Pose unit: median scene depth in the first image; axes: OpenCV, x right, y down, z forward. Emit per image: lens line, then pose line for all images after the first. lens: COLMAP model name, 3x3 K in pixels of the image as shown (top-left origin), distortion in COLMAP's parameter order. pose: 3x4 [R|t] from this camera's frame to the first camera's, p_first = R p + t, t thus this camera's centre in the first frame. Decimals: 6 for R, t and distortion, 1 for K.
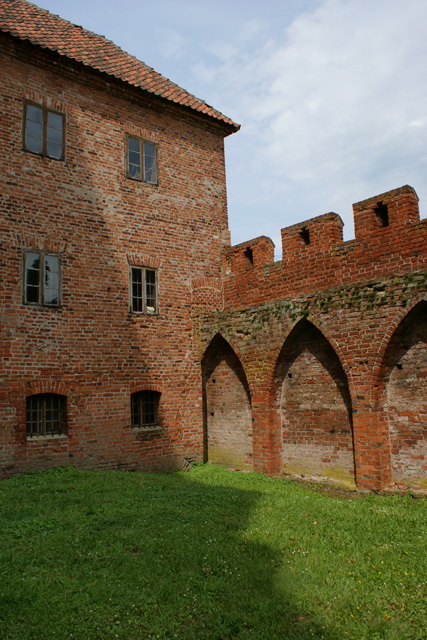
lens RADIAL K [[514.6, 0, 213.3], [0, 514.6, 321.5], [0, 0, 1]] dist [-0.145888, 0.120230]
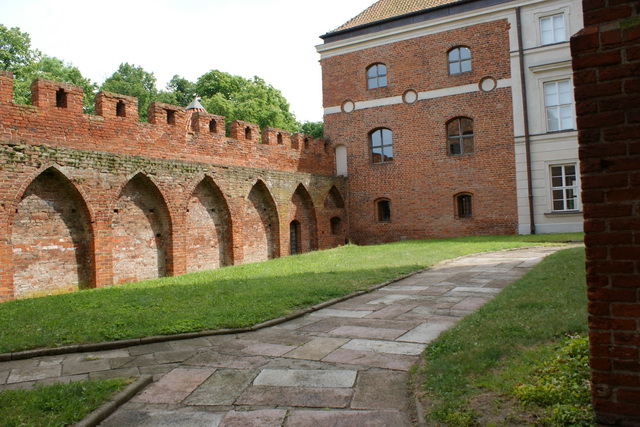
lens RADIAL K [[514.6, 0, 320.3], [0, 514.6, 213.3], [0, 0, 1]] dist [-0.145888, 0.120230]
pose [[-0.295943, 0.083469, 0.951552, -0.806015], [-0.059196, 0.992657, -0.105485, 0.136165], [-0.953370, -0.087546, -0.288829, 0.454536]]
